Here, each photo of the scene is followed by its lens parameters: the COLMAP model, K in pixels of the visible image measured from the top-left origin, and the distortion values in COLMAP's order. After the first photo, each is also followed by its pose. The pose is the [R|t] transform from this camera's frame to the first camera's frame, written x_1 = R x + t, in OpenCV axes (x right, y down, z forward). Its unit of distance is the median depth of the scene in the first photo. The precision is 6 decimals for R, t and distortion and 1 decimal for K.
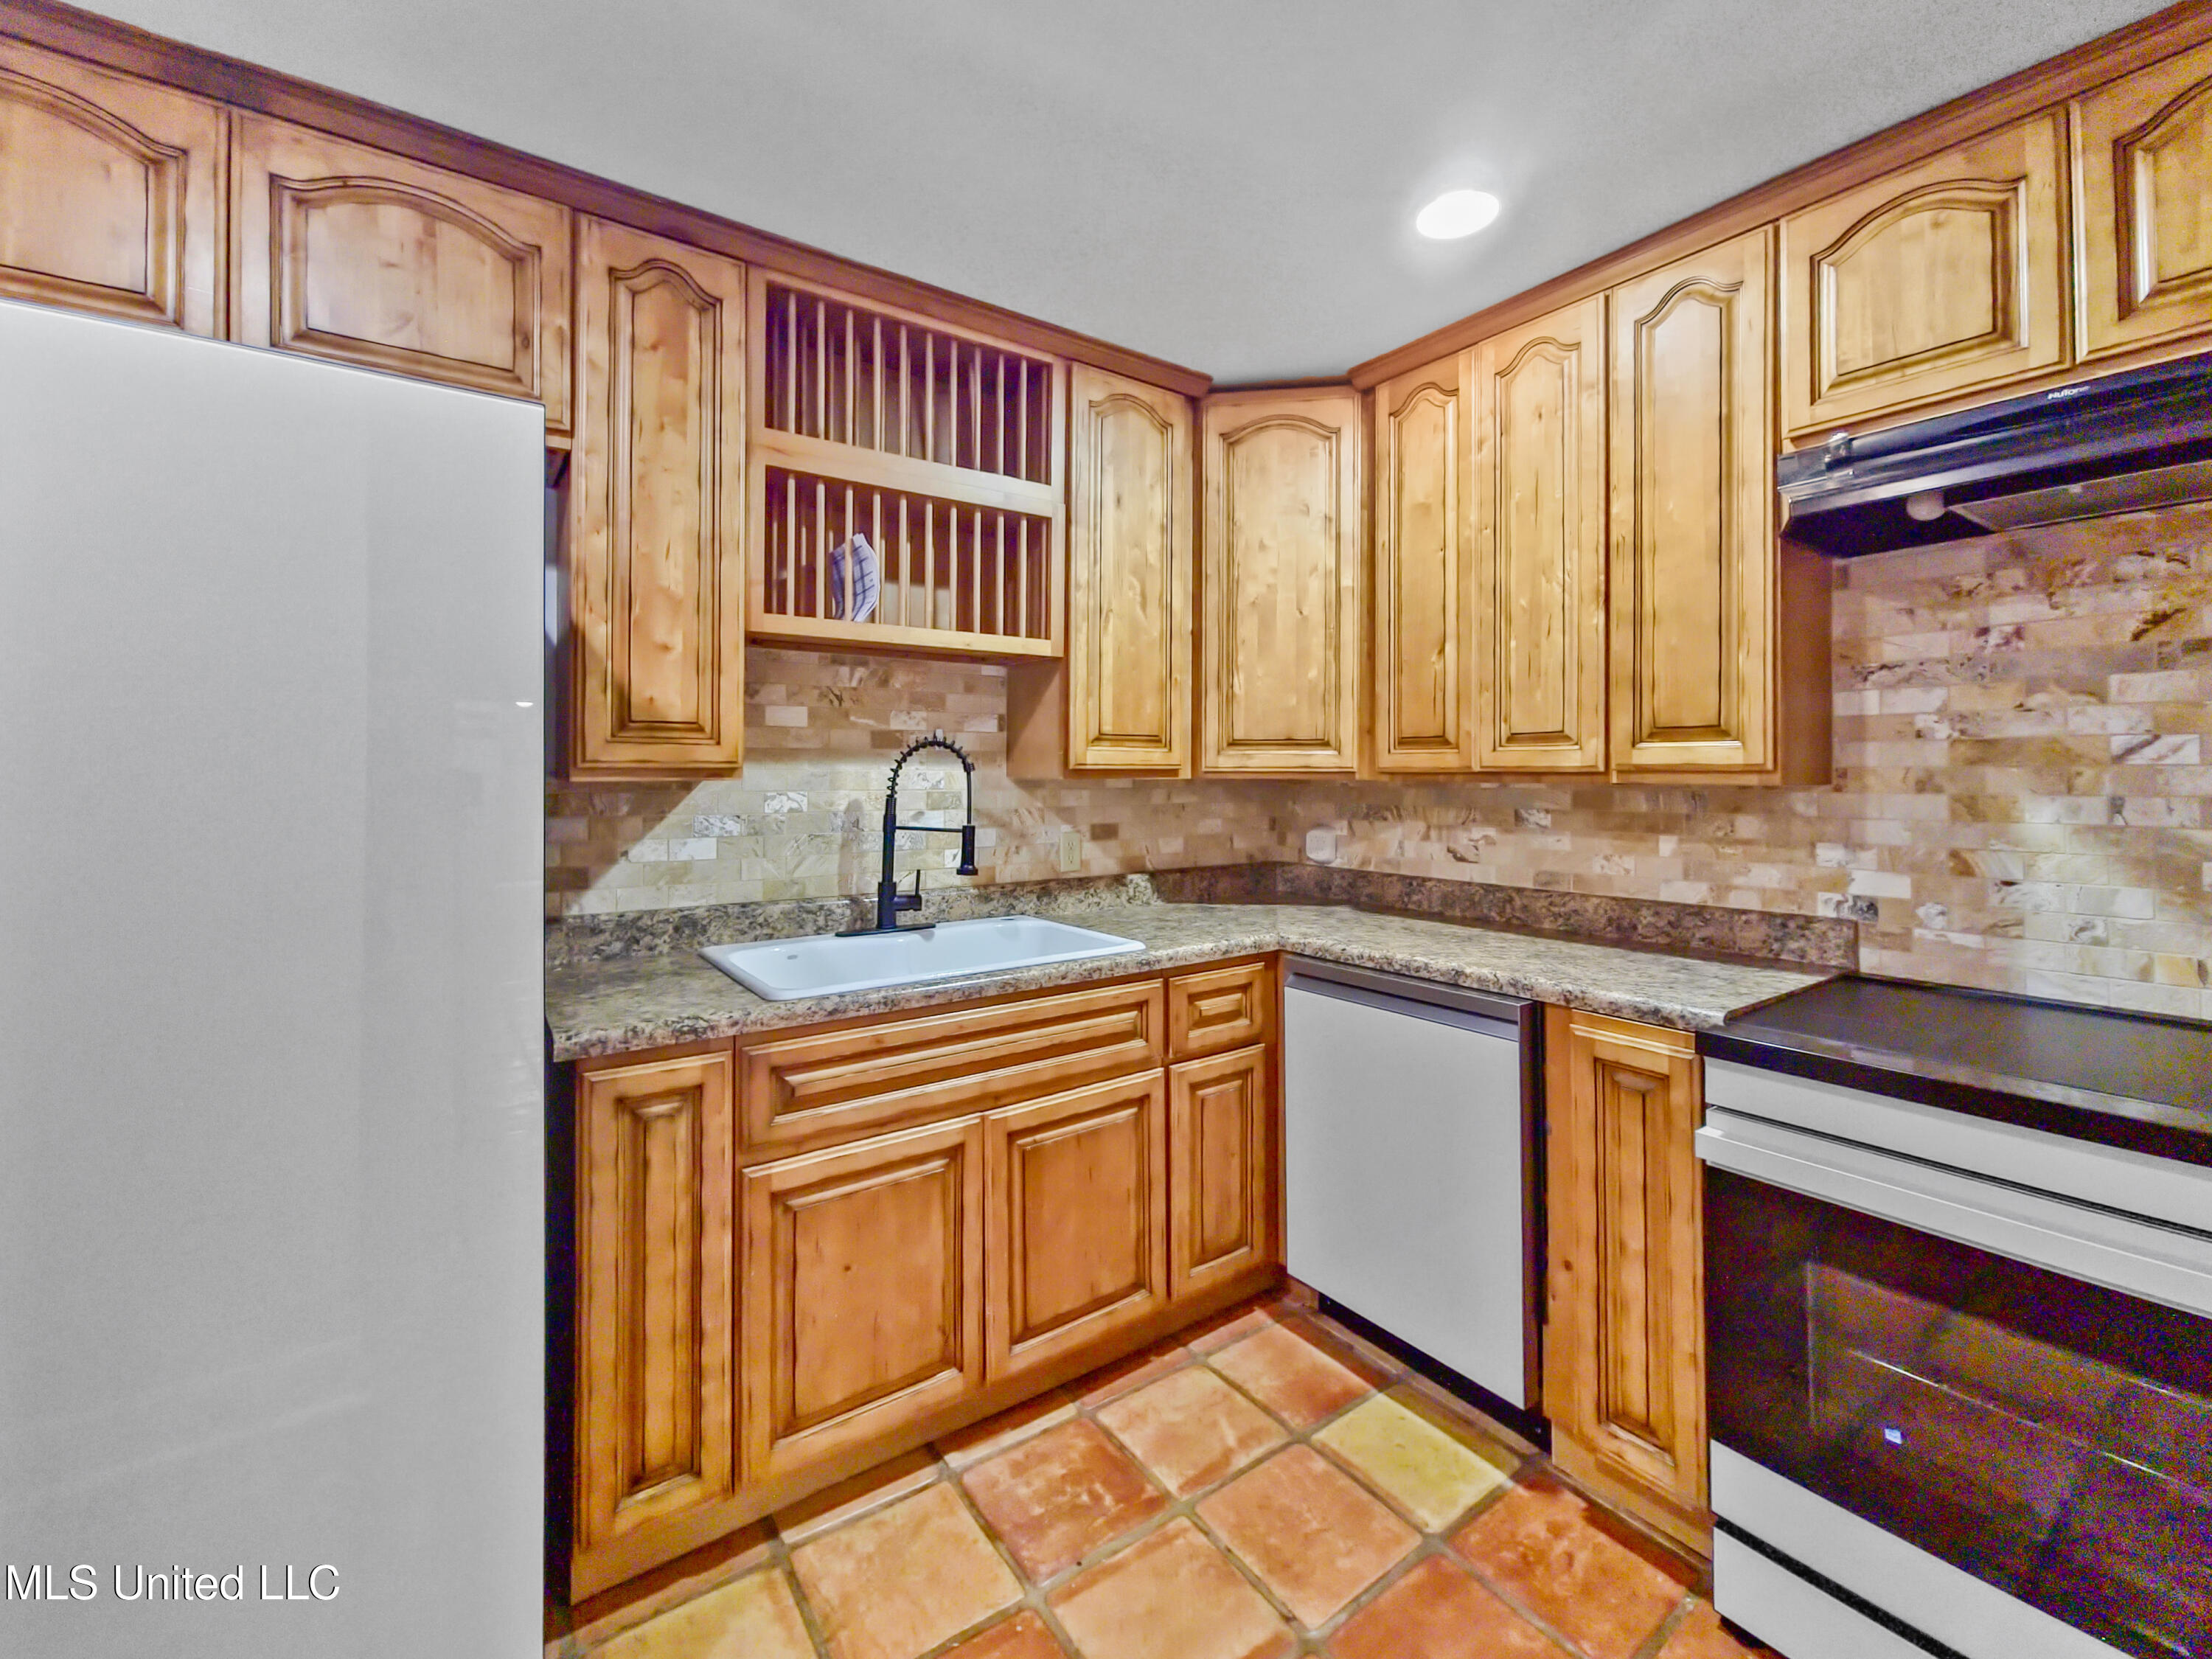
lens RADIAL K [[930.0, 0, 1102.5], [0, 930.0, 766.9], [0, 0, 1]] dist [-0.000865, 0.000115]
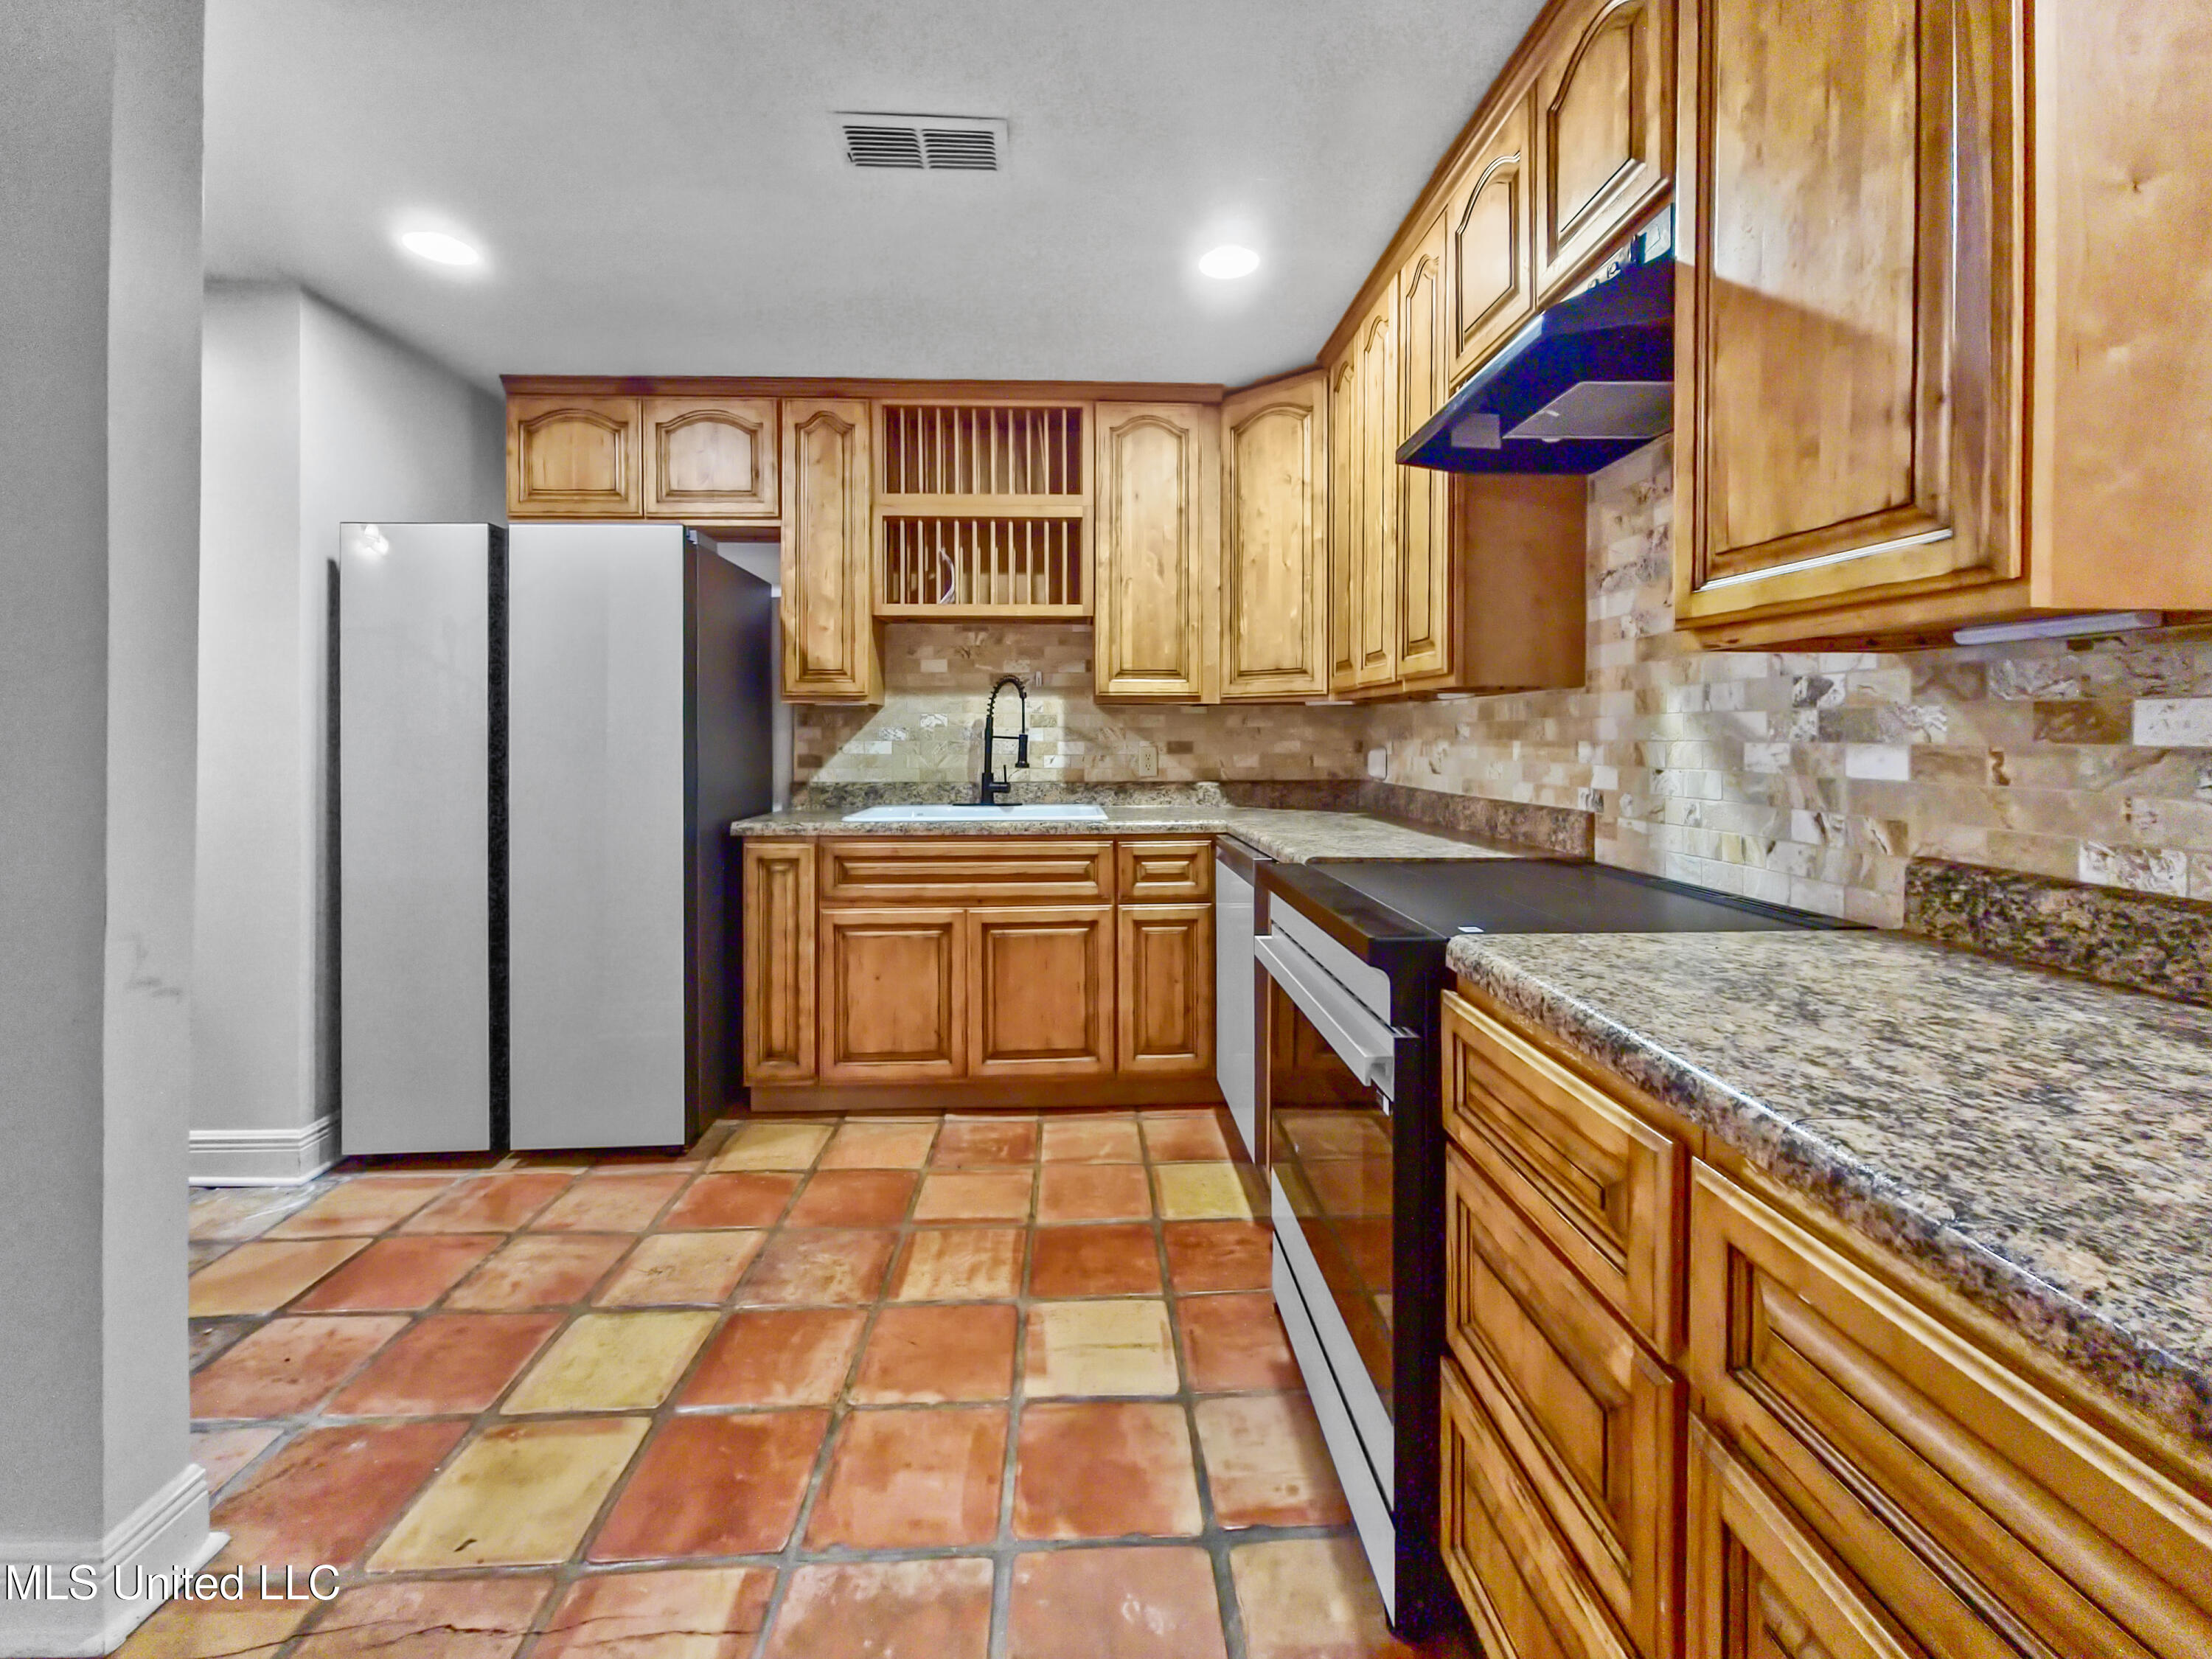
lens RADIAL K [[934.3, 0, 1103.7], [0, 934.3, 736.5], [0, 0, 1]] dist [0.001534, 0.000190]
pose [[0.837834, -0.000896, -0.545925, 0.826858], [0.005045, 0.999969, 0.006101, 0.061223], [0.545902, -0.007866, 0.837812, -0.186311]]
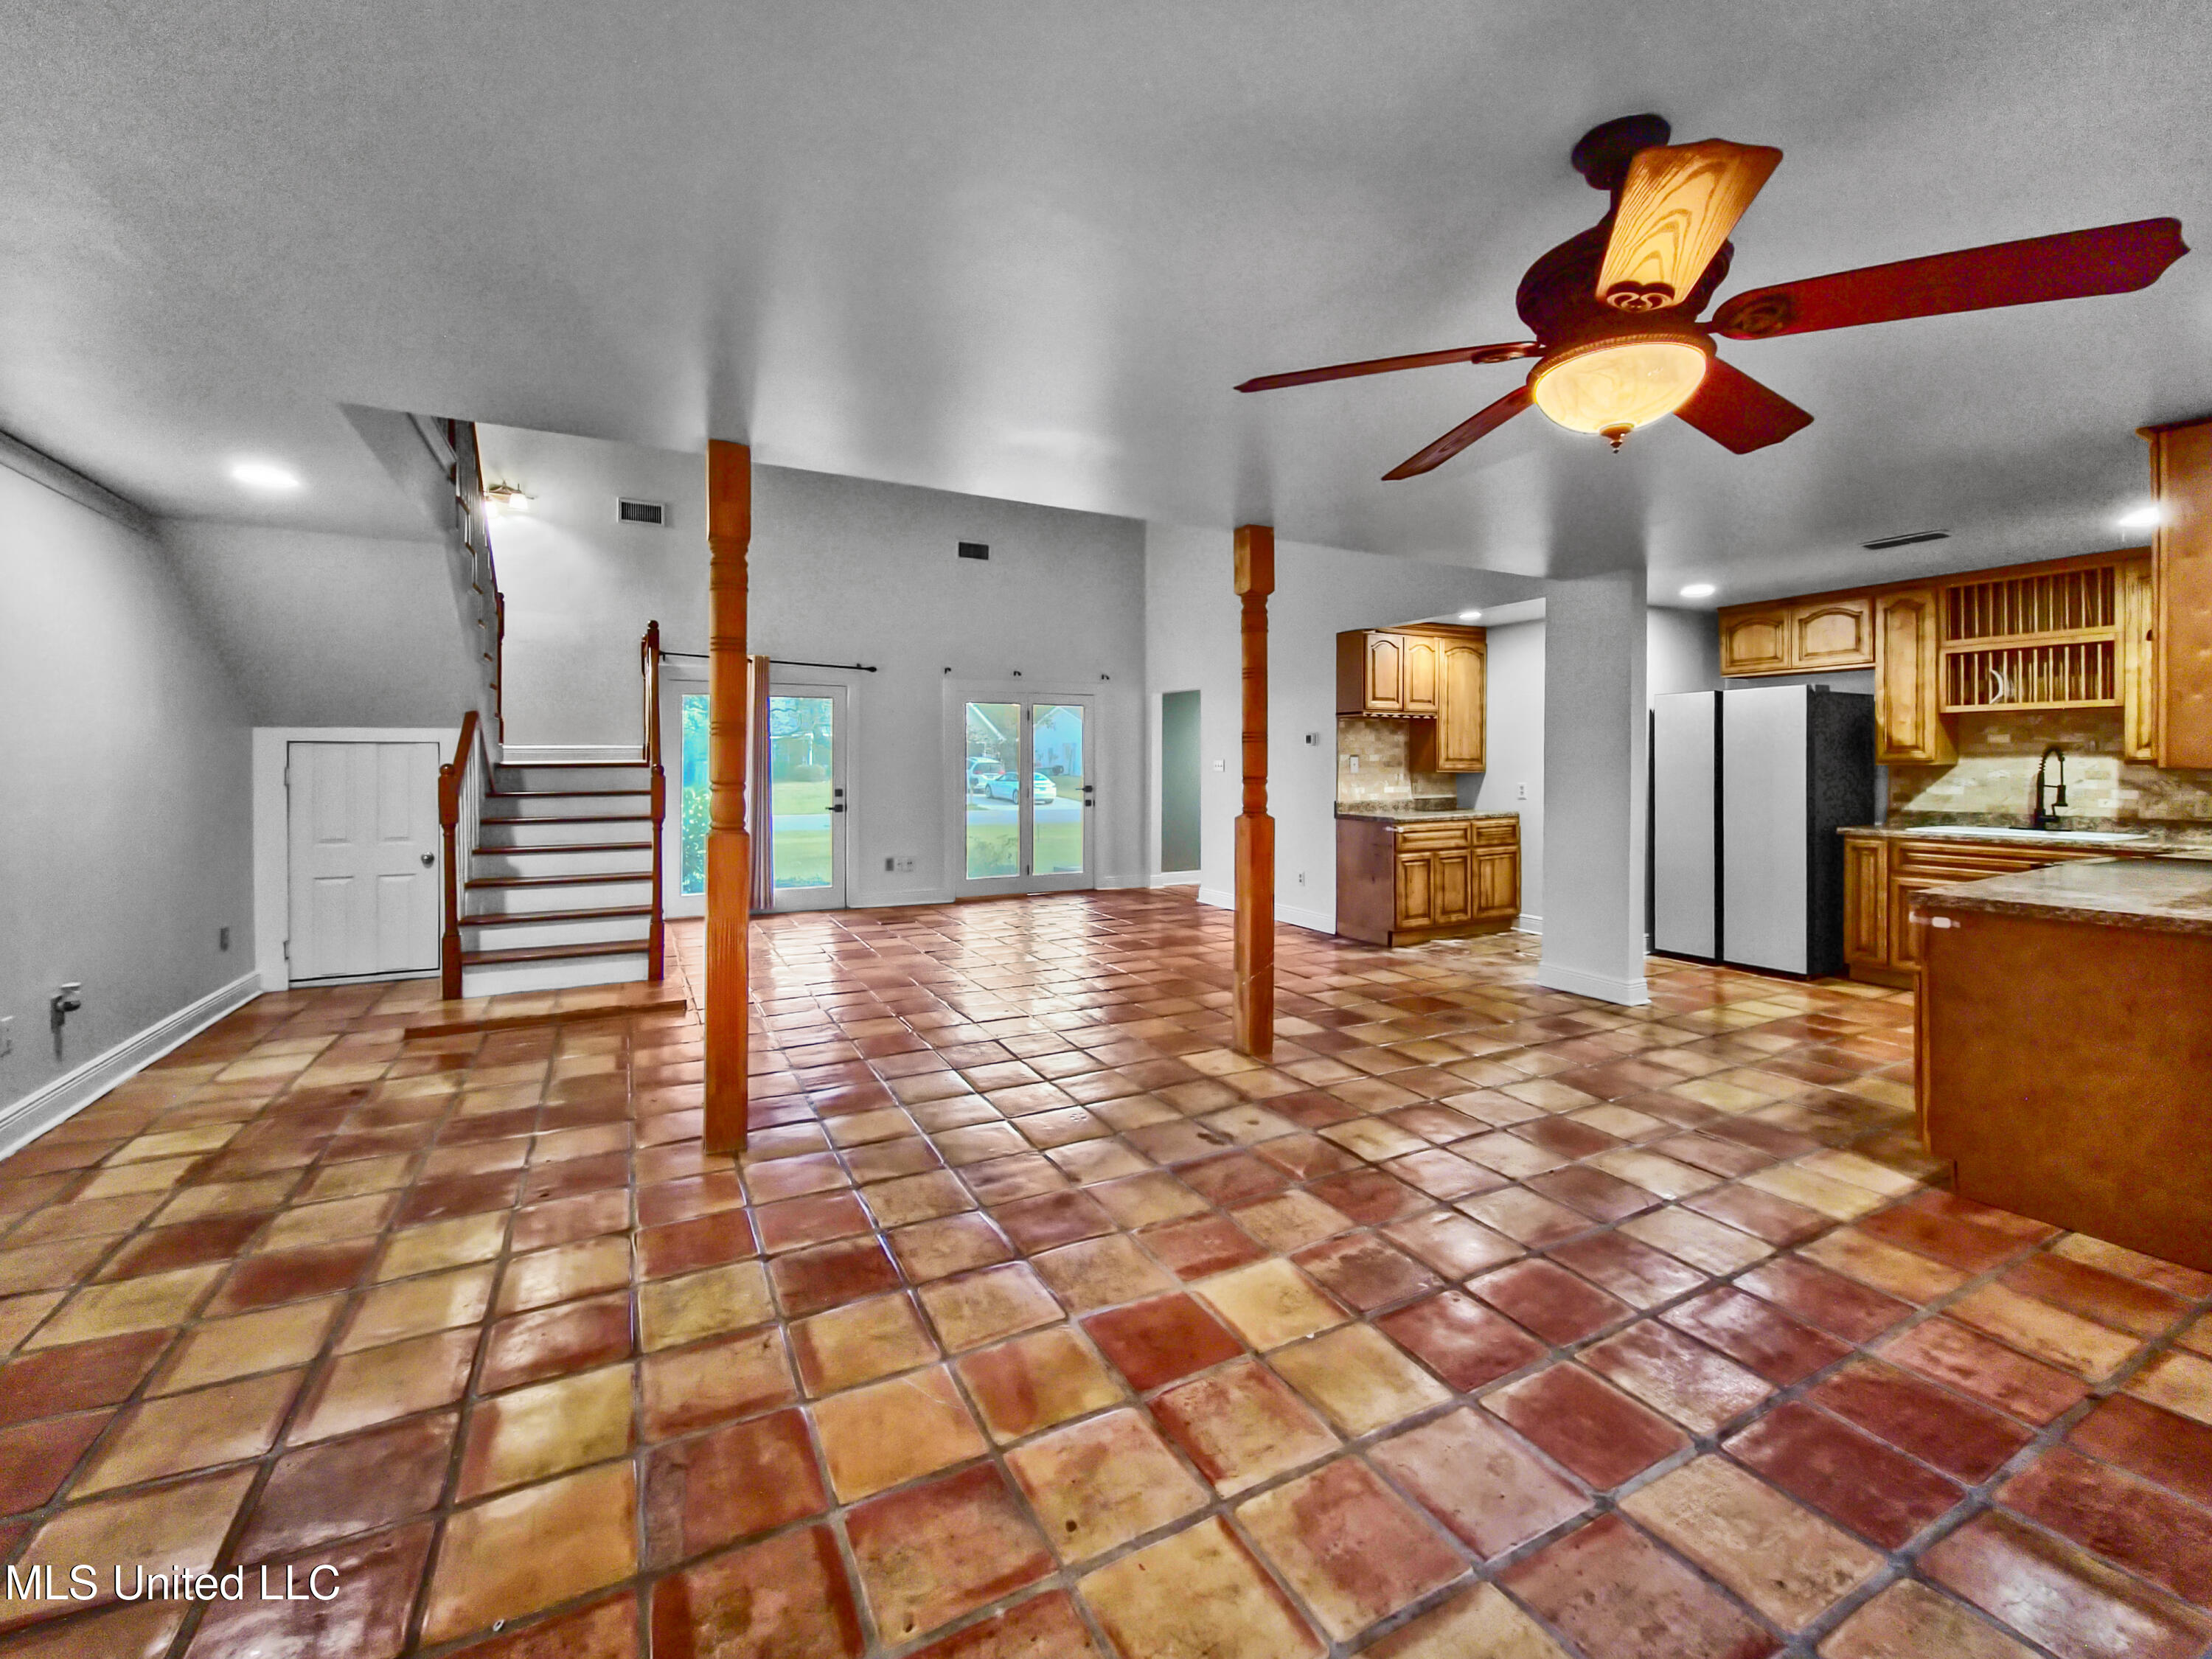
lens RADIAL K [[930.0, 0, 1102.5], [0, 930.0, 766.9], [0, 0, 1]] dist [-0.000865, 0.000115]
pose [[-0.140021, 0.007553, -0.990120, 2.611933], [0.010063, 0.999930, 0.006205, -0.021381], [0.990097, -0.009094, -0.140087, -1.079278]]
